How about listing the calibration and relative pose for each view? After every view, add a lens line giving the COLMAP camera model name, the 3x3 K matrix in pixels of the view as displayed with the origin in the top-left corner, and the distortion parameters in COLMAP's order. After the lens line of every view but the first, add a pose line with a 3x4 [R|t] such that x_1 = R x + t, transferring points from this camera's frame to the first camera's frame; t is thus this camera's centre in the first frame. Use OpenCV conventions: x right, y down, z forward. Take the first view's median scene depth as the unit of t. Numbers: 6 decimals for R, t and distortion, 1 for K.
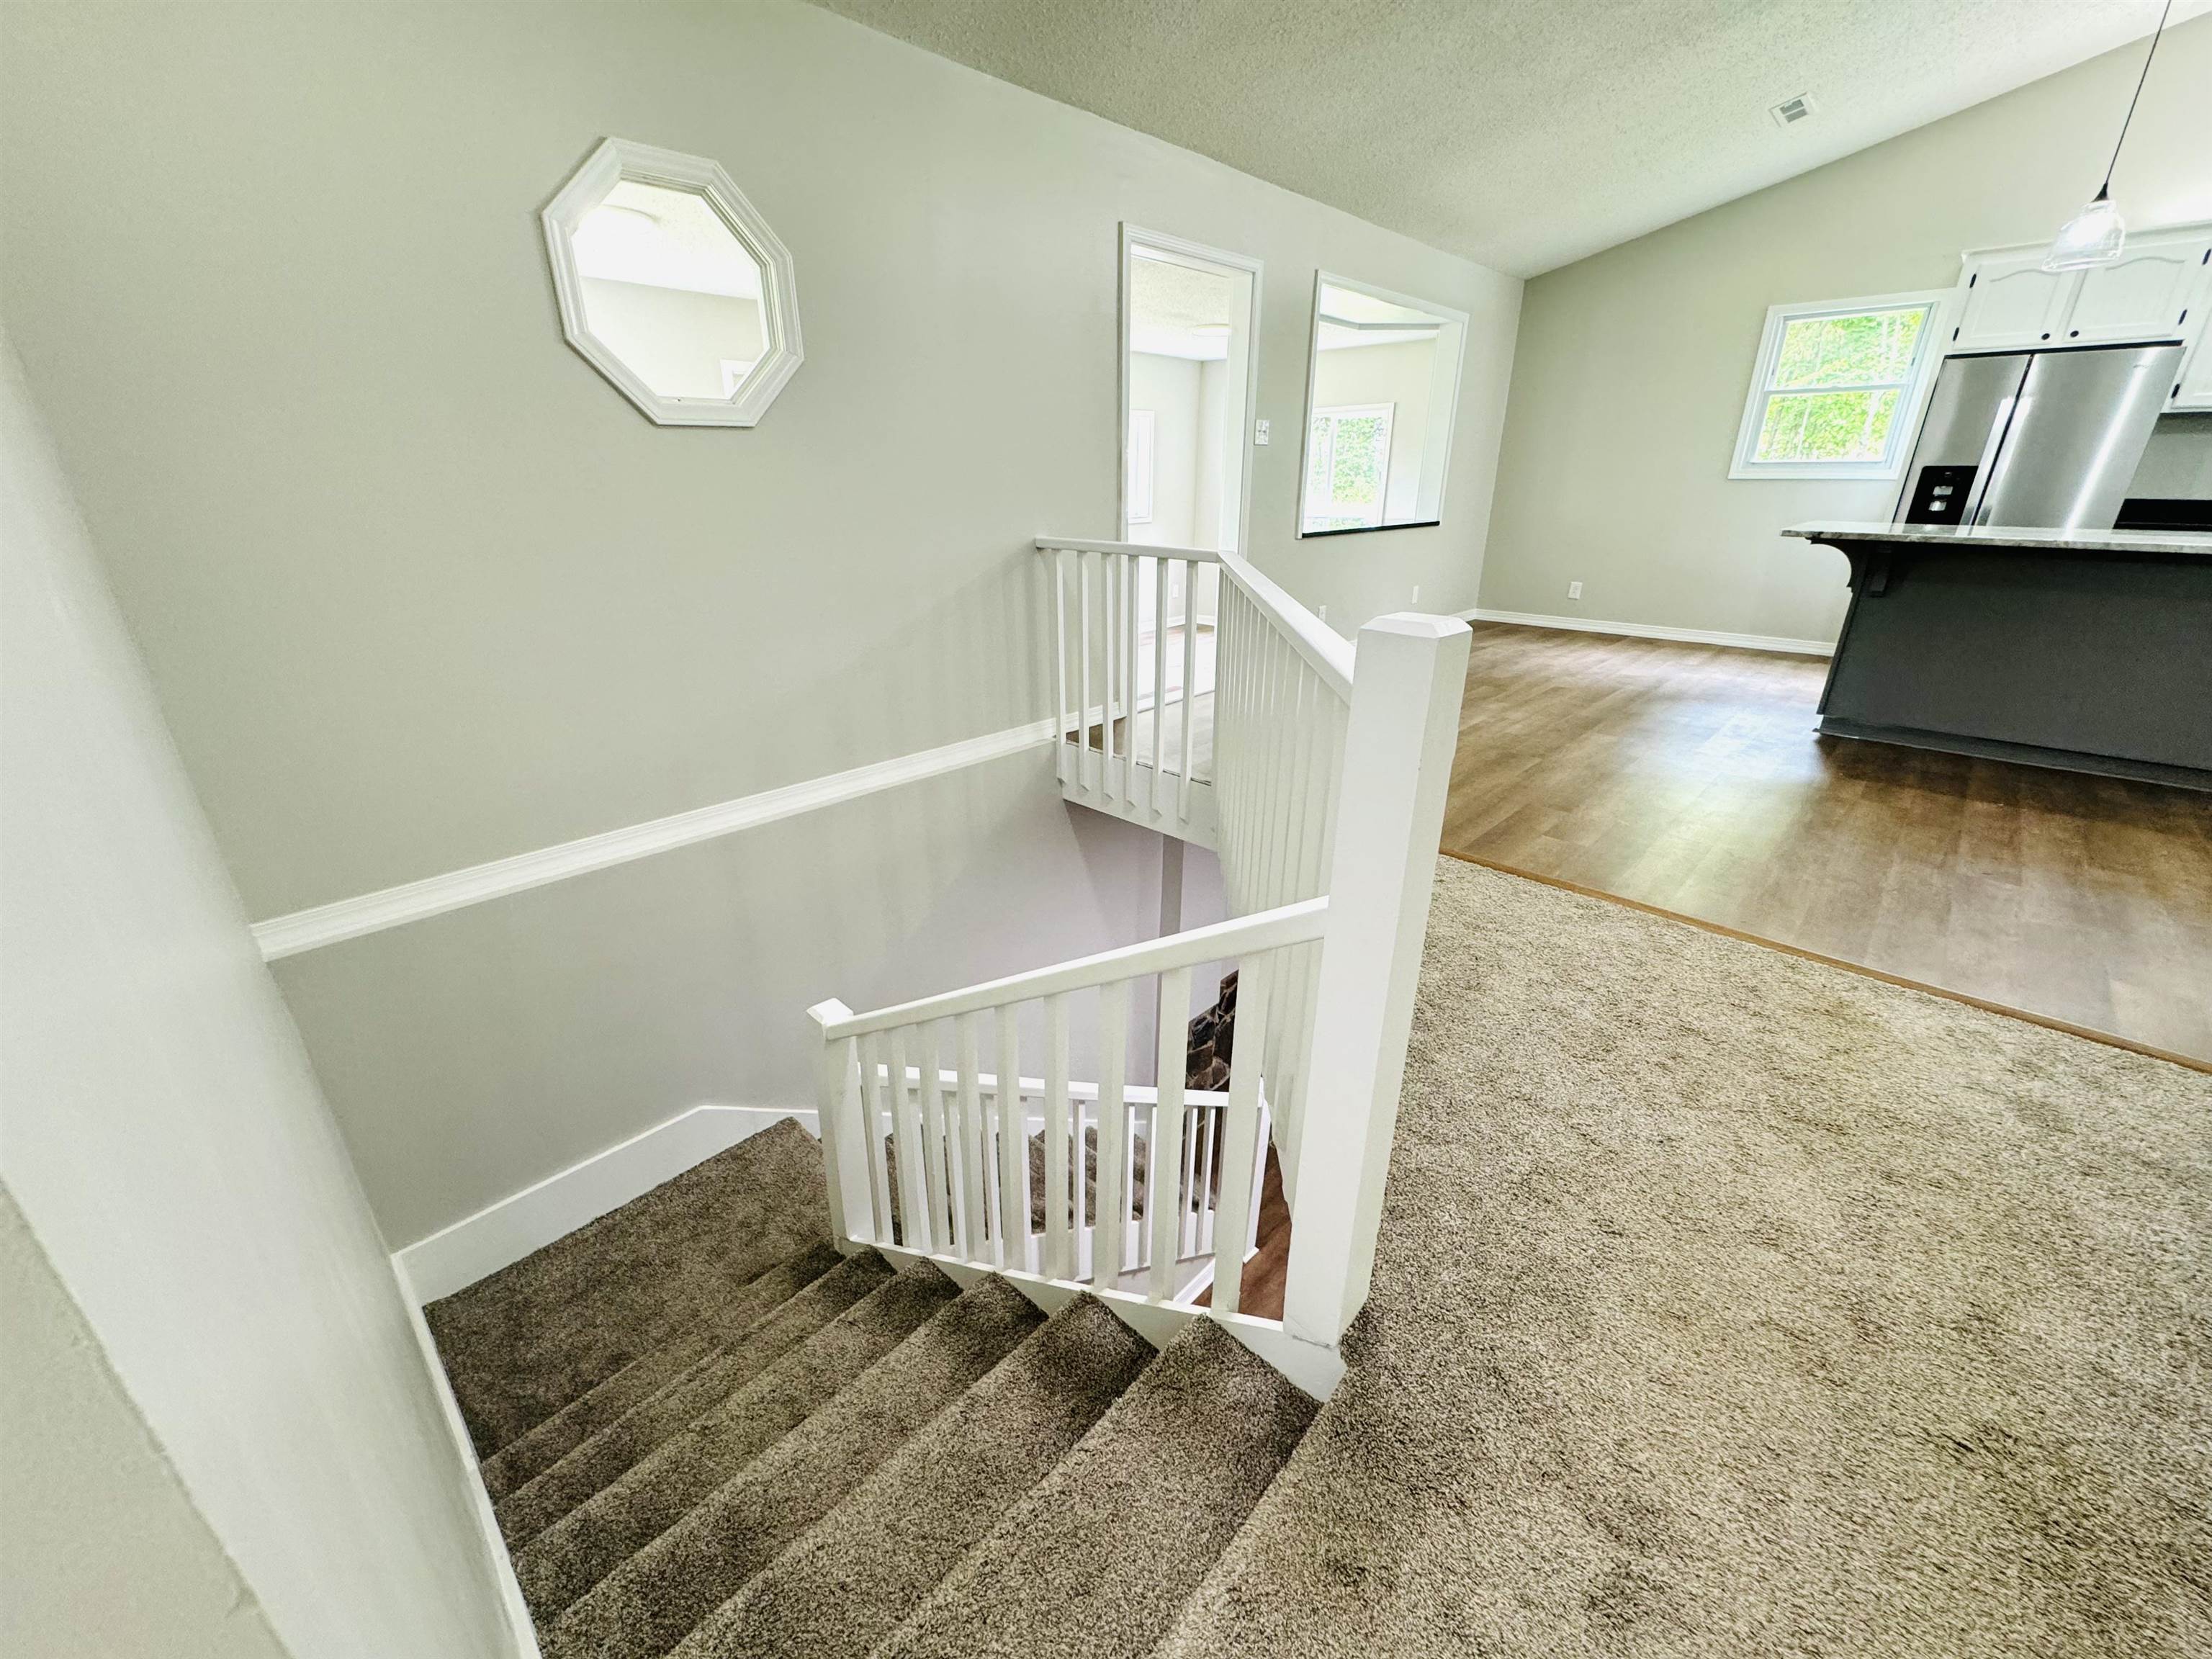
lens RADIAL K [[881.4, 0, 1100.3], [0, 881.4, 823.8], [0, 0, 1]] dist [0.001467, 0.000128]
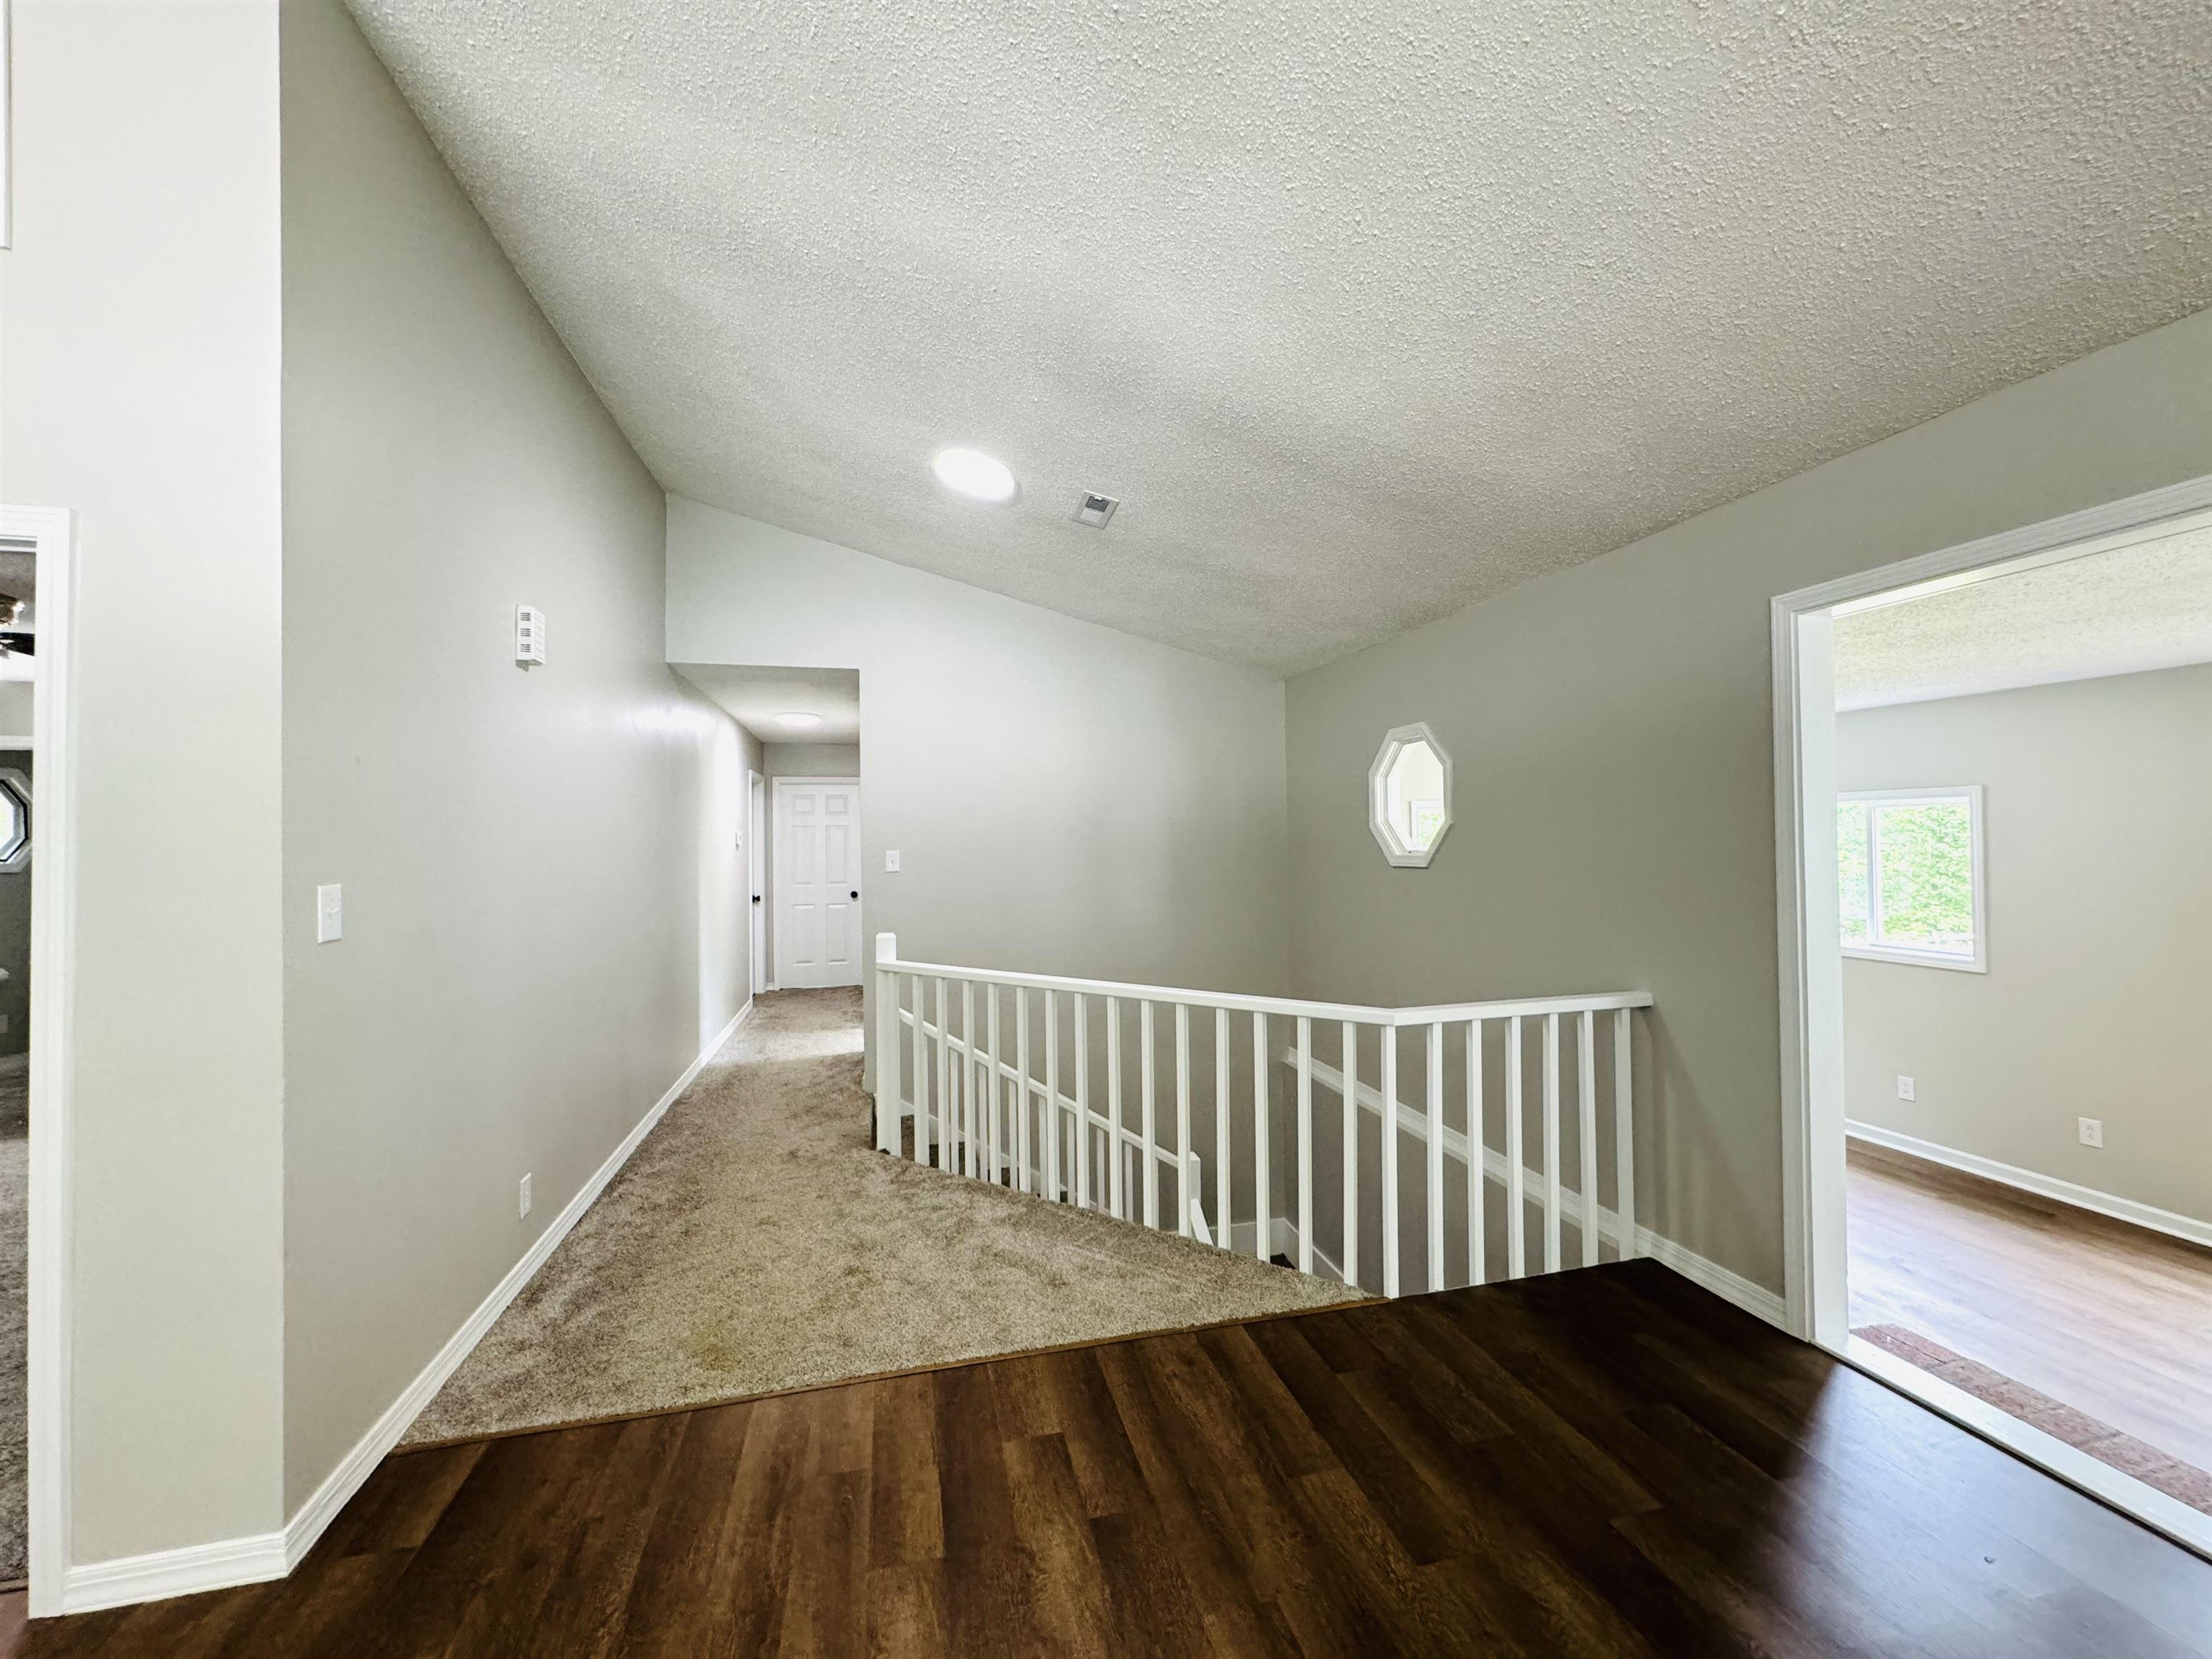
lens RADIAL K [[881.4, 0, 1105.1], [0, 881.4, 822.0], [0, 0, 1]] dist [0.001467, 0.000128]
pose [[-0.538419, -0.017292, -0.842500, 1.018874], [-0.300928, 0.937812, 0.173066, -0.542017], [0.787114, 0.346714, -0.510139, 1.144035]]
